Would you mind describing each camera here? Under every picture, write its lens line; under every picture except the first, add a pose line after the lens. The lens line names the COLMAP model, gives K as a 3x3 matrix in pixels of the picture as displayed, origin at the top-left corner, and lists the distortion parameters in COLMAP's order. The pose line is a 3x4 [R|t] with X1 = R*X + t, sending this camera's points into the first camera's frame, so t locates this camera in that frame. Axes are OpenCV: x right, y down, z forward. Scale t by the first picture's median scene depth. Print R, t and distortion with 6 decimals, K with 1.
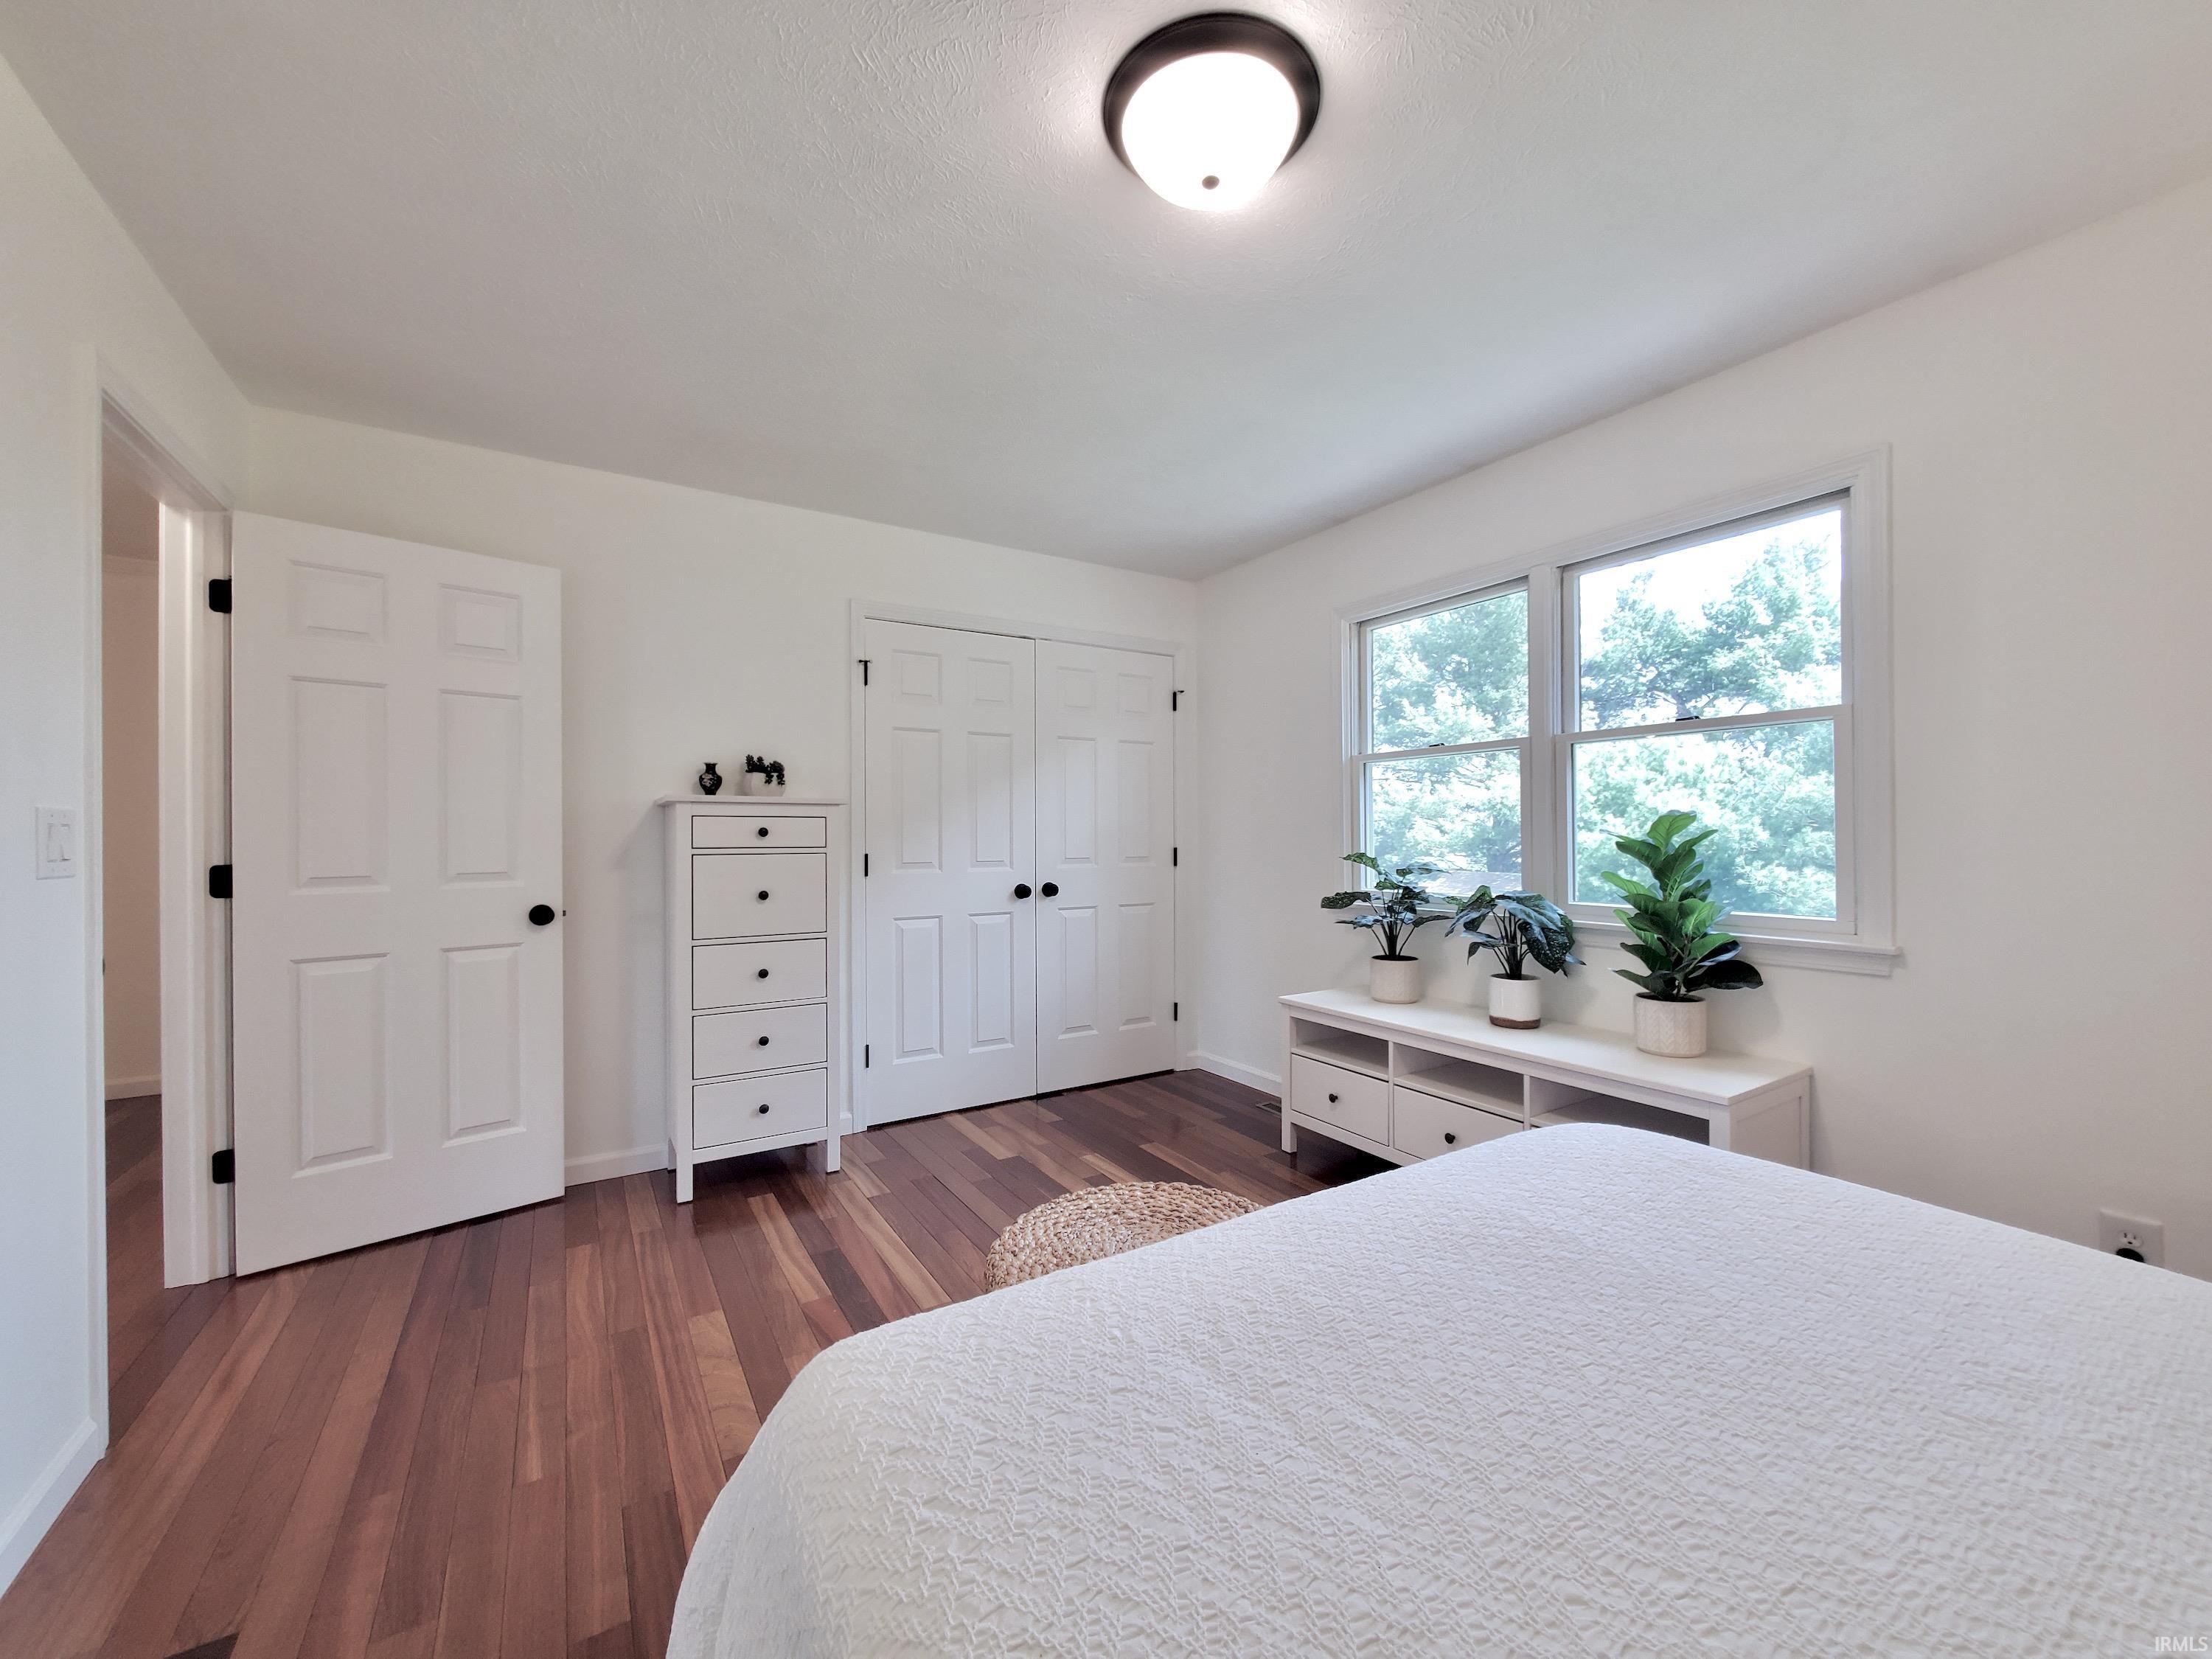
lens RADIAL K [[874.8, 0, 1114.0], [0, 874.8, 829.9], [0, 0, 1]] dist [-0.000053, -0.000268]
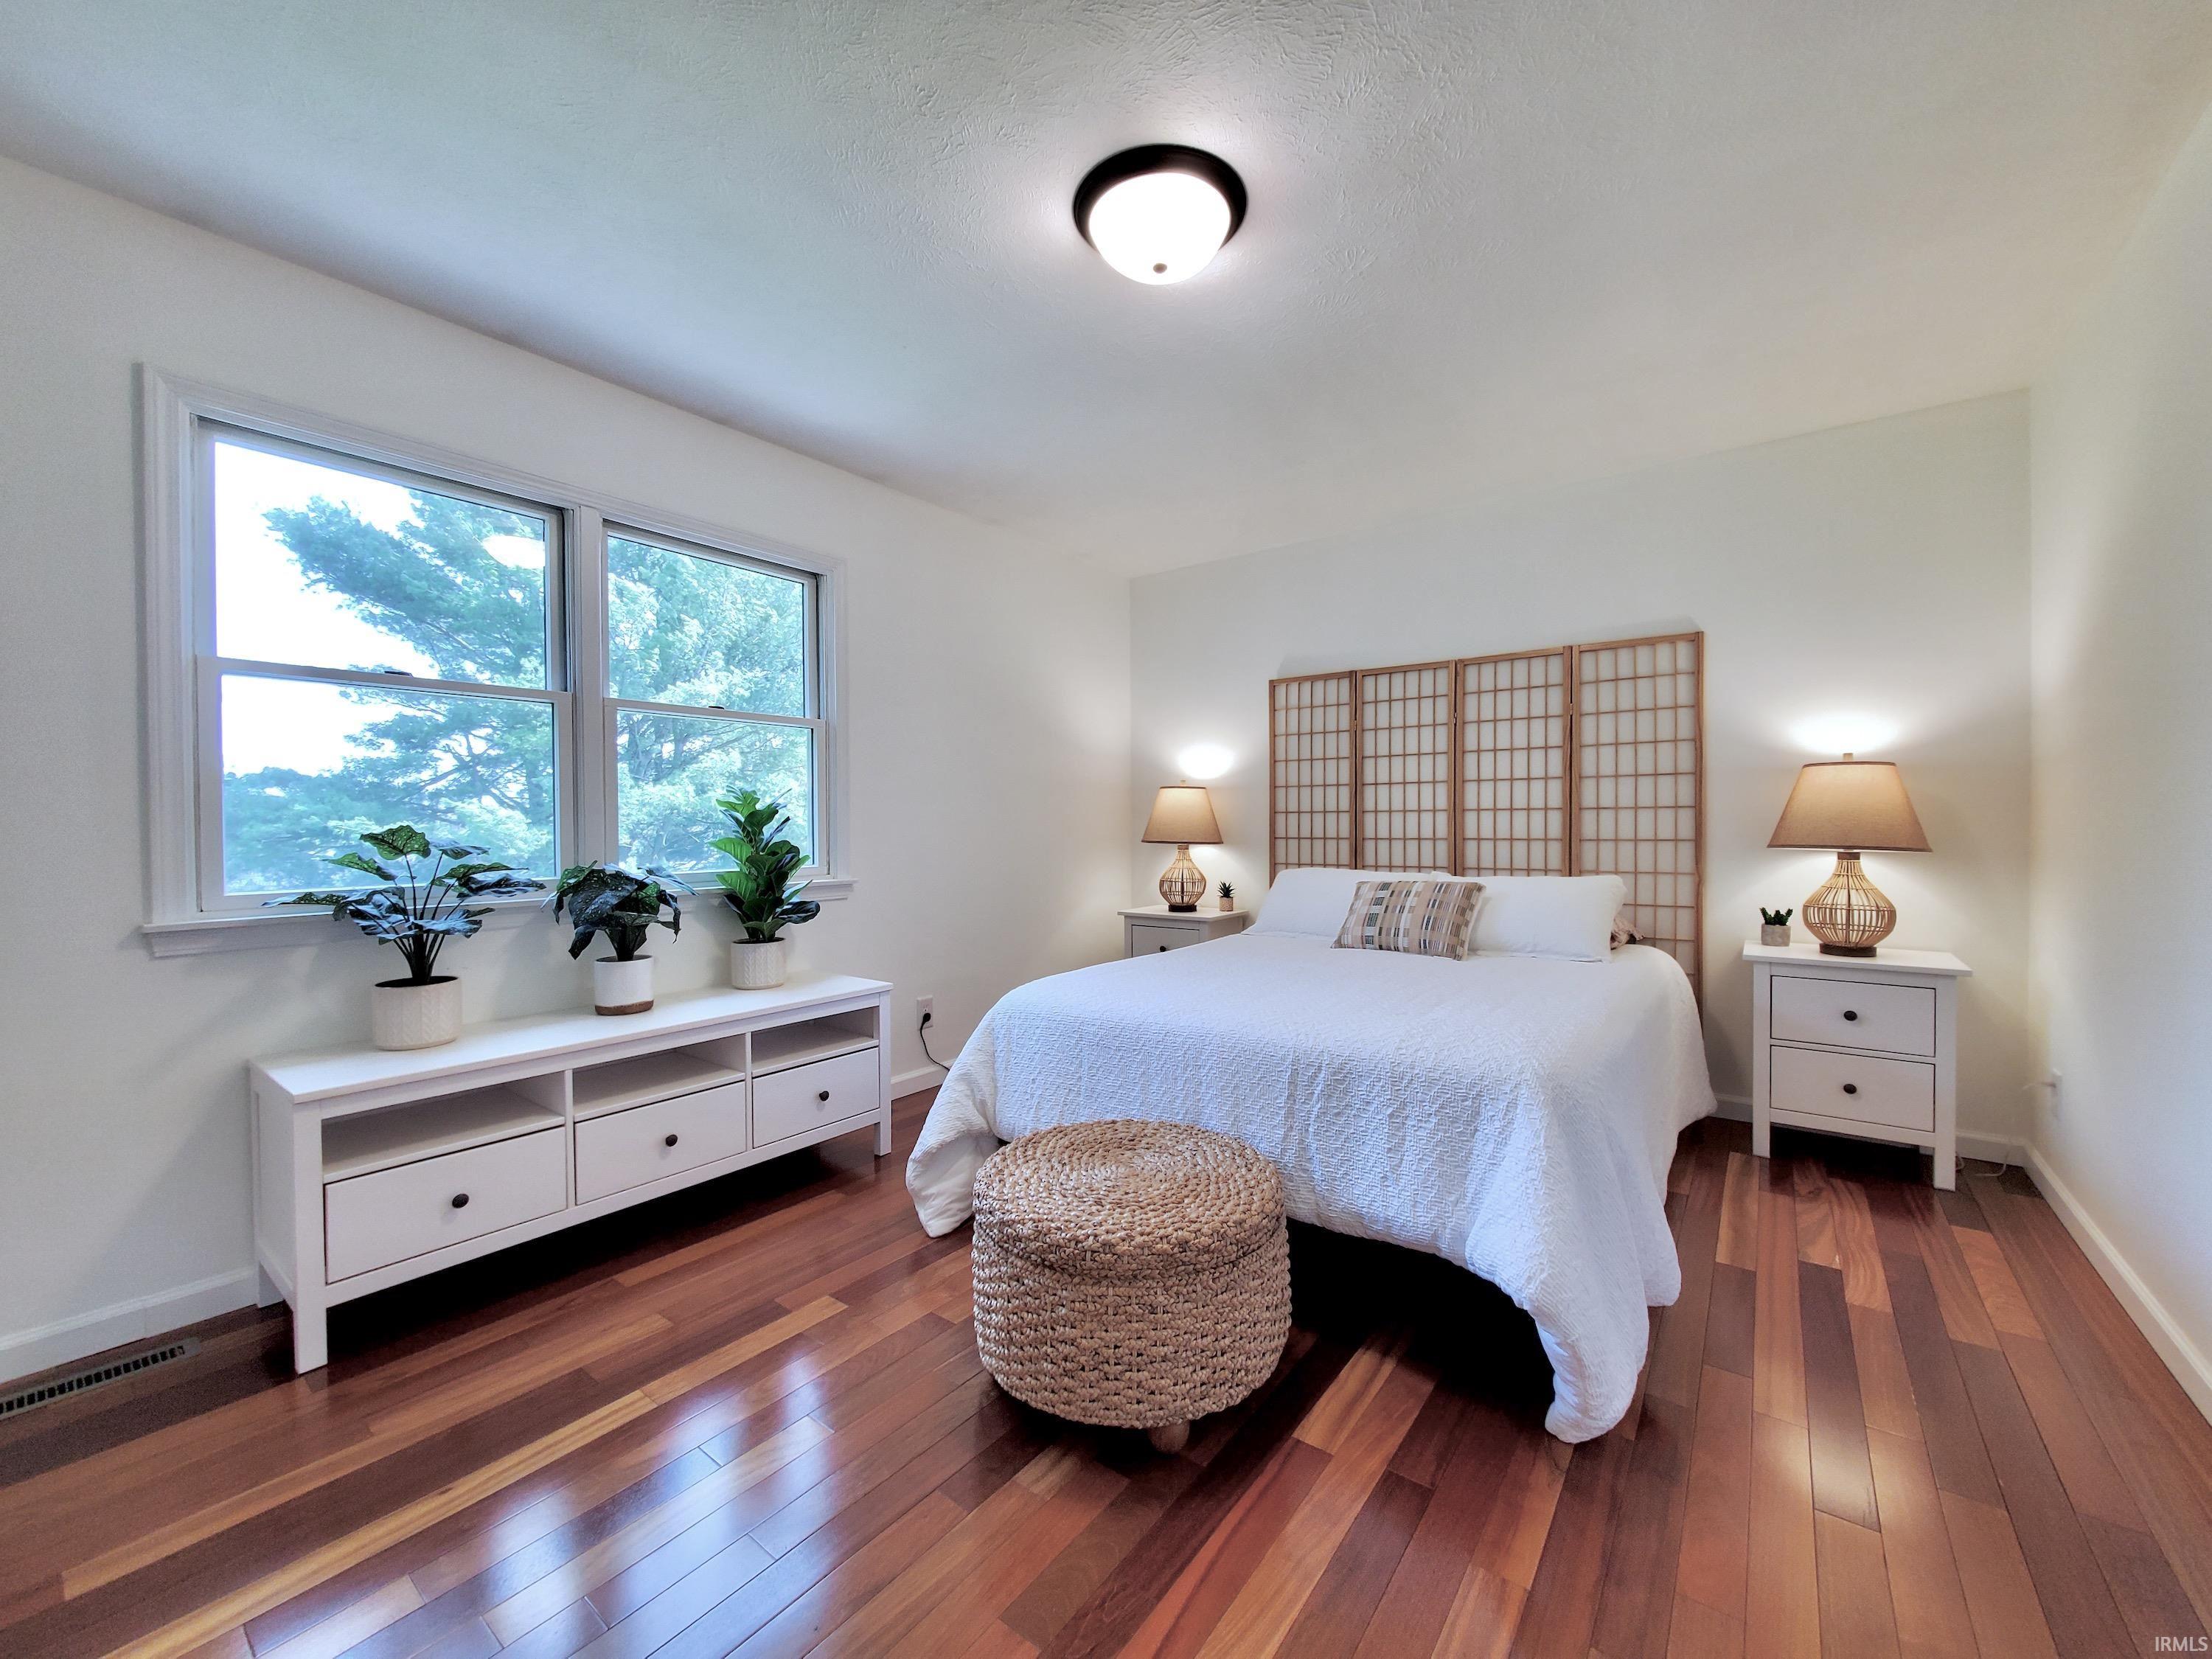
lens RADIAL K [[874.8, 0, 1114.0], [0, 874.8, 829.9], [0, 0, 1]] dist [-0.000053, -0.000268]
pose [[-0.350151, -0.017978, 0.936521, -0.676602], [-0.017640, 0.999765, 0.012596, 0.013020], [-0.936527, -0.012110, -0.350386, 0.966353]]
